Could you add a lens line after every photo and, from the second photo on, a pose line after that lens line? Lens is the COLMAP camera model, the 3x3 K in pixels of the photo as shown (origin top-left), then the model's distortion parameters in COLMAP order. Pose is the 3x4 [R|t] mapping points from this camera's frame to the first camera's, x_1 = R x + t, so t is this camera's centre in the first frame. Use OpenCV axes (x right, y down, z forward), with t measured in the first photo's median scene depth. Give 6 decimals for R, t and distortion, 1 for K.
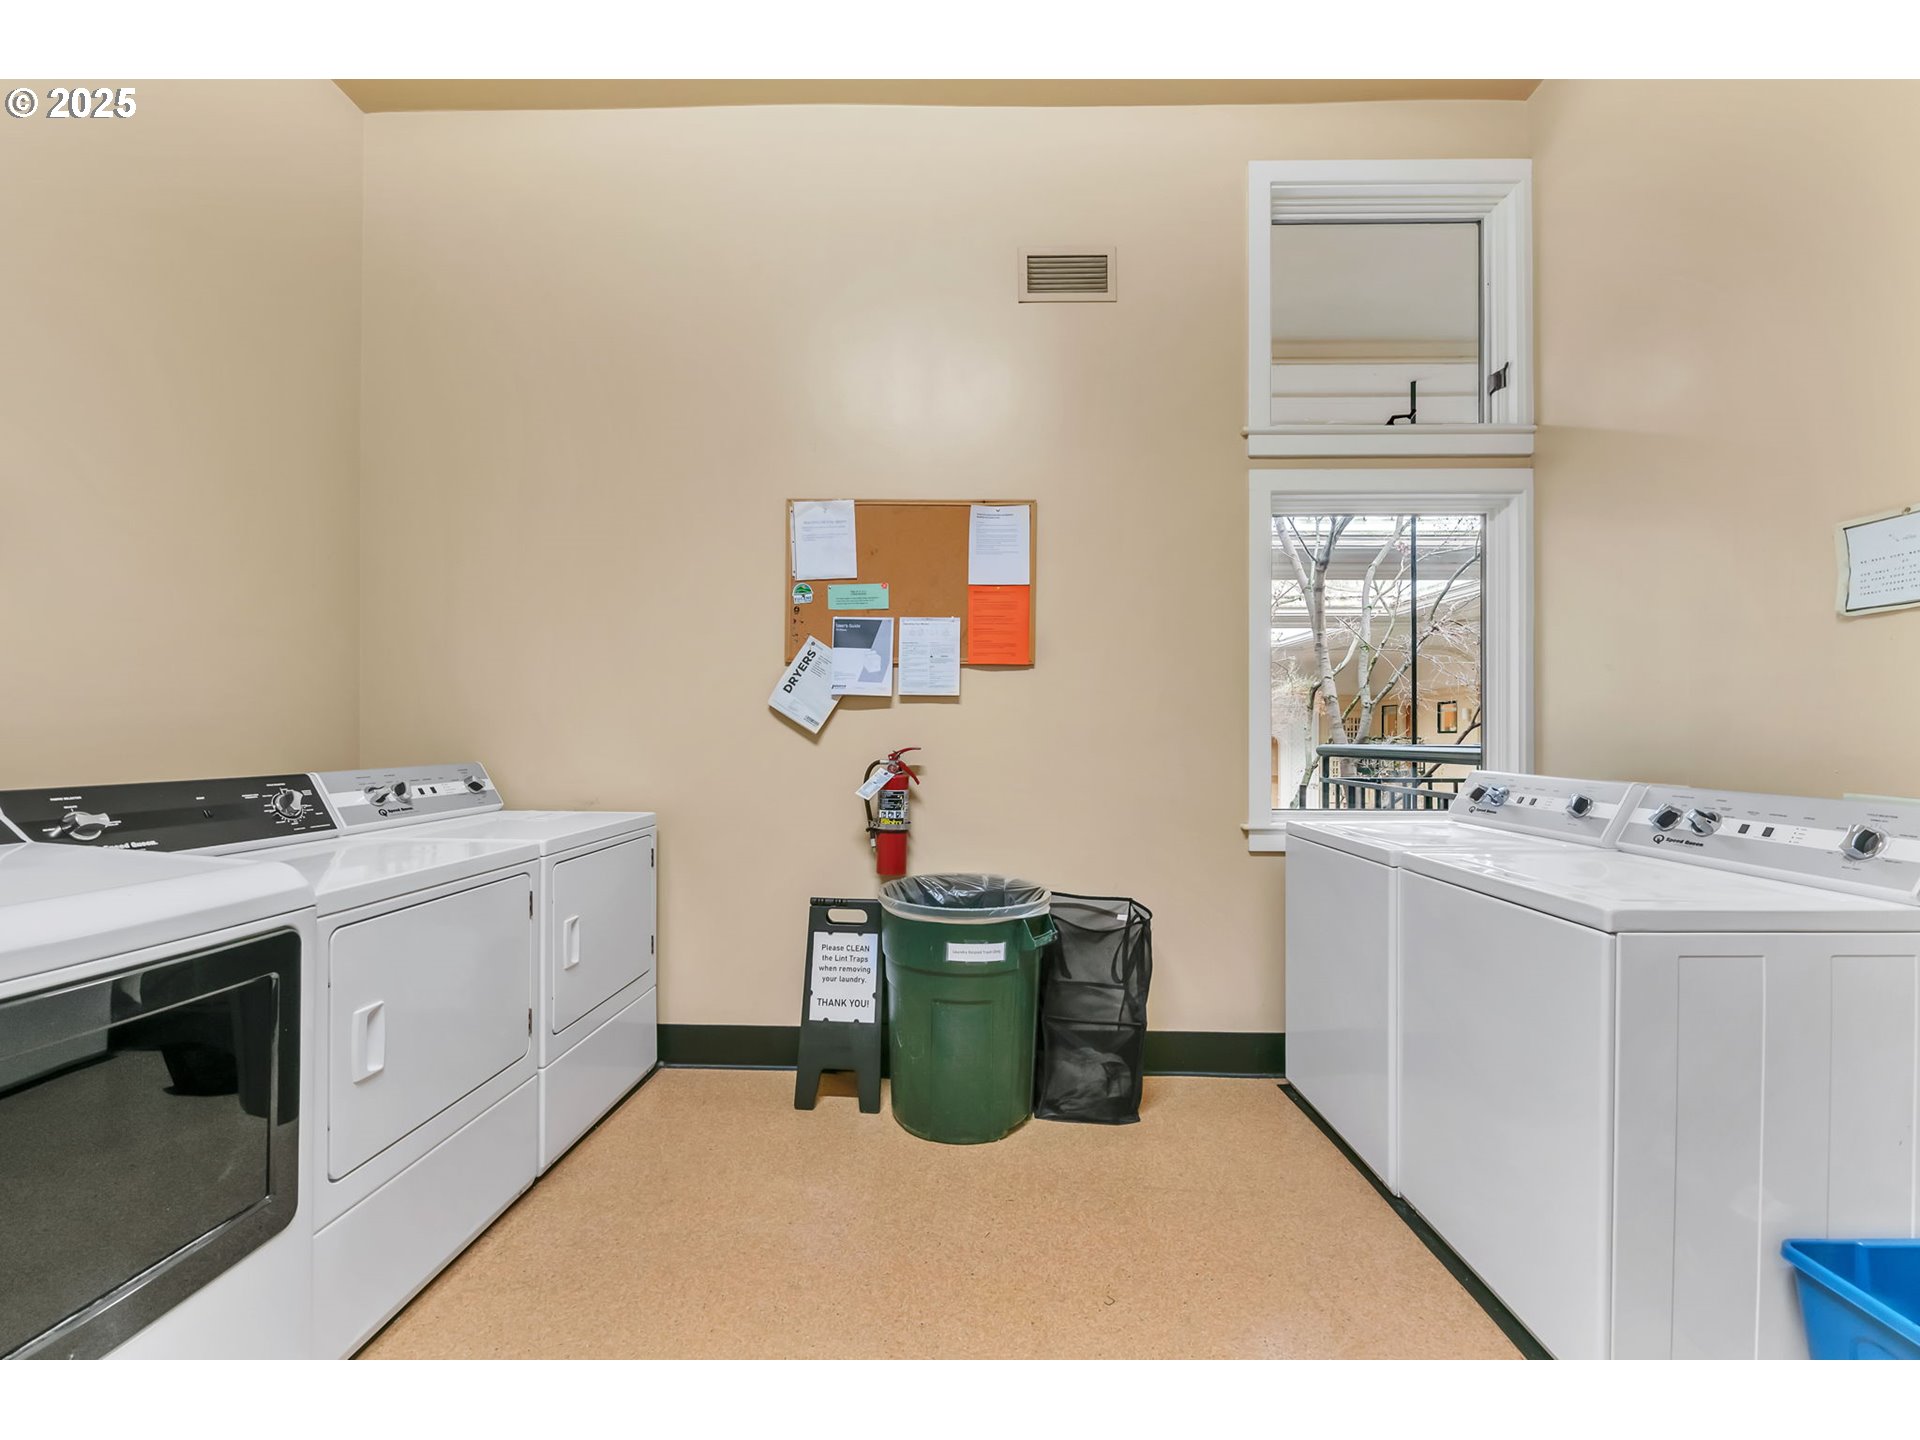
lens RADIAL K [[788.1, 0, 965.8], [0, 788.1, 745.8], [0, 0, 1]] dist [0.002710, -0.005178]
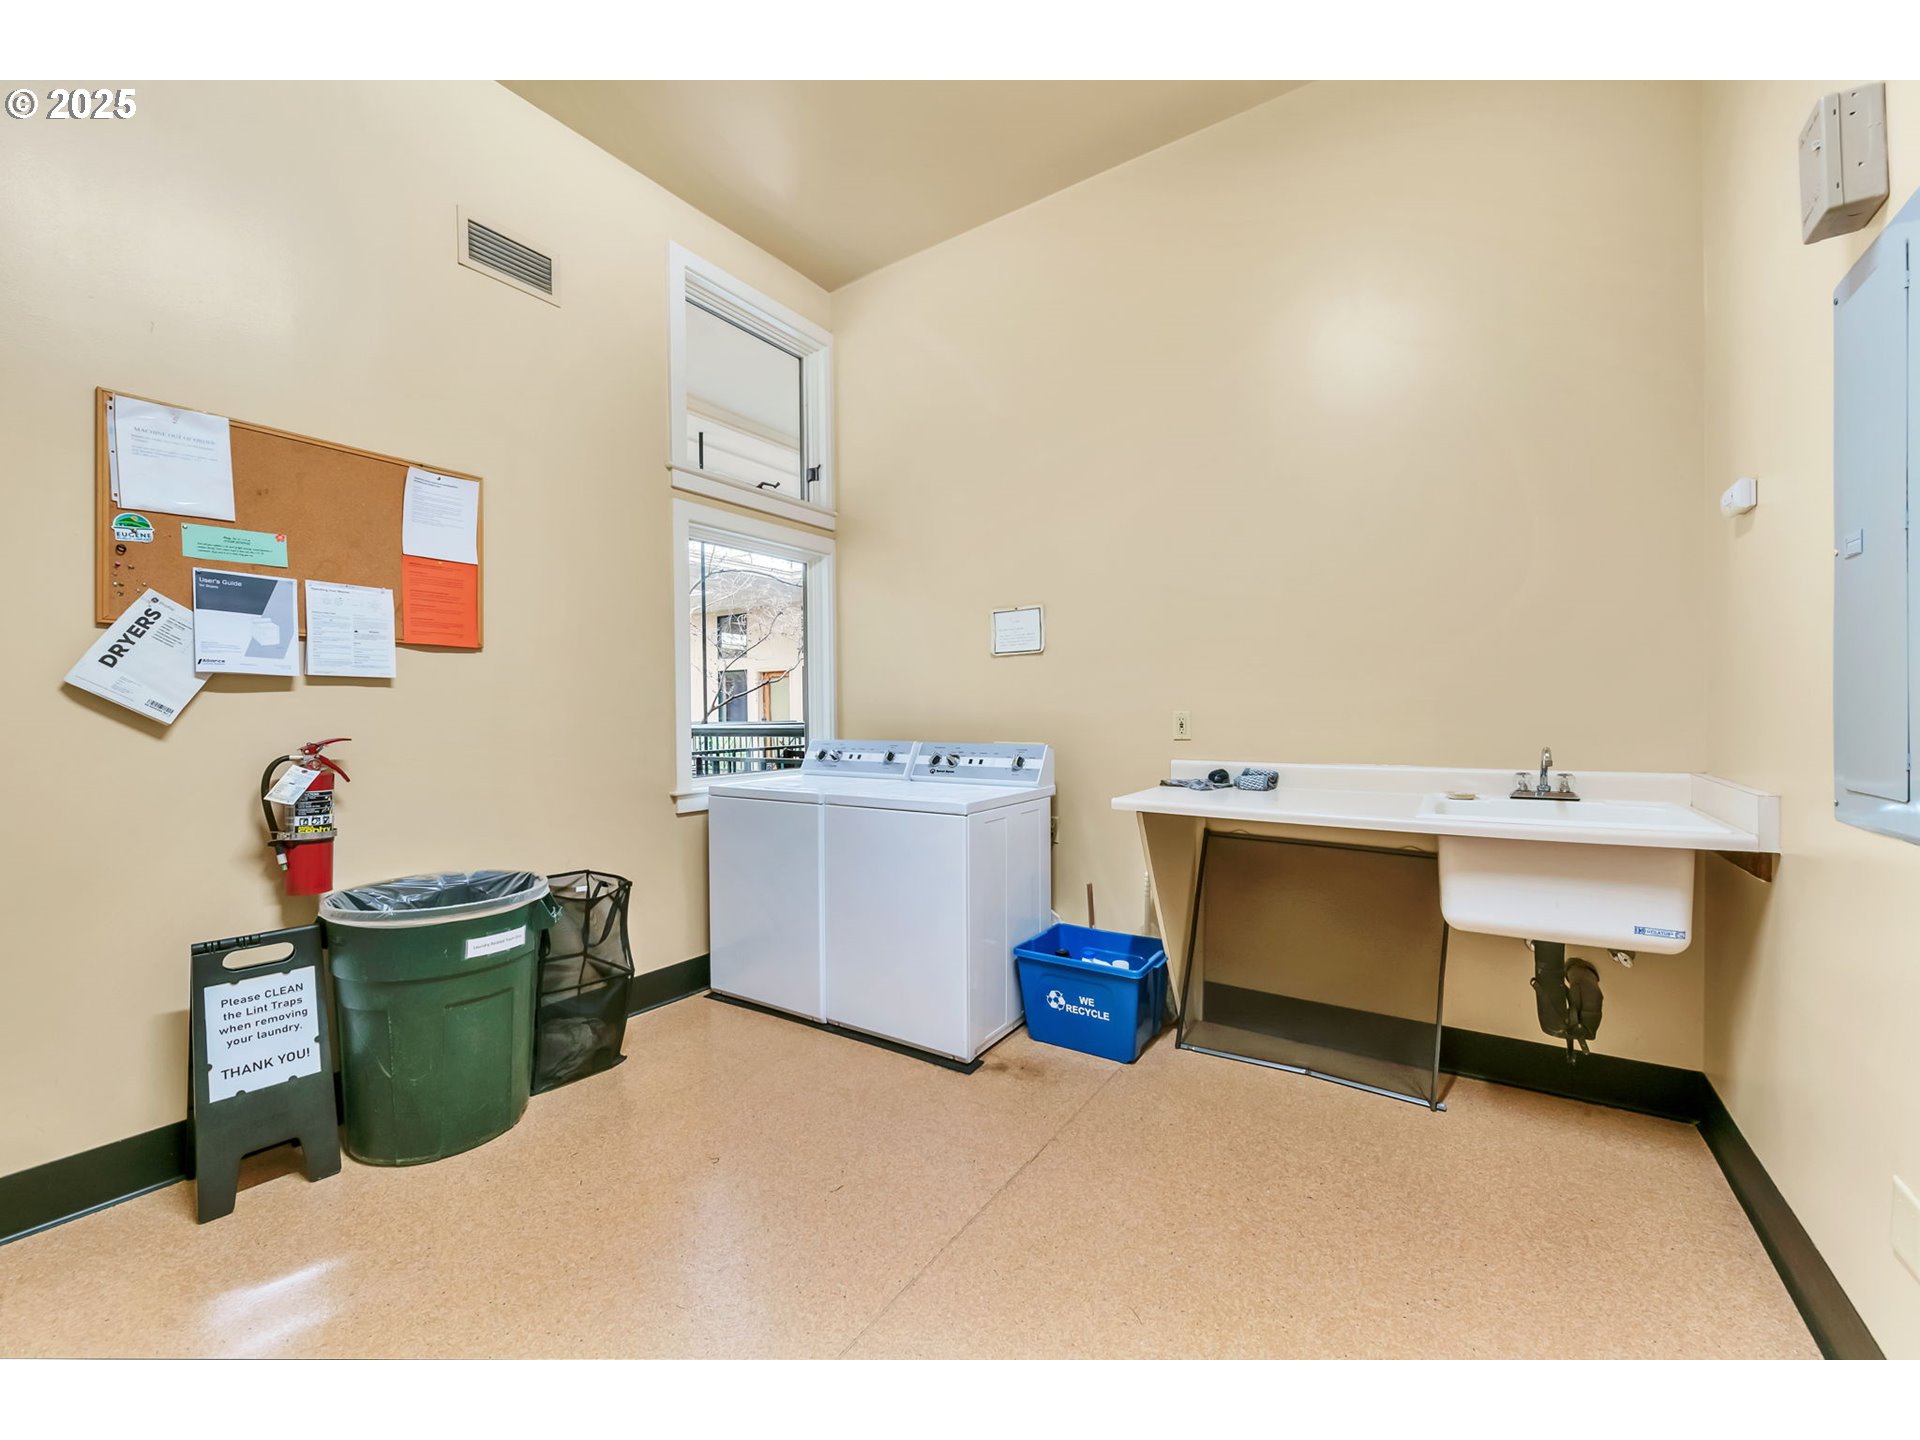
lens RADIAL K [[788.1, 0, 965.8], [0, 788.1, 745.8], [0, 0, 1]] dist [0.002710, -0.005178]
pose [[0.521686, -0.044877, 0.851957, -0.435773], [0.024359, 0.998992, 0.037706, -0.005207], [-0.852790, 0.001082, 0.522253, -0.011203]]
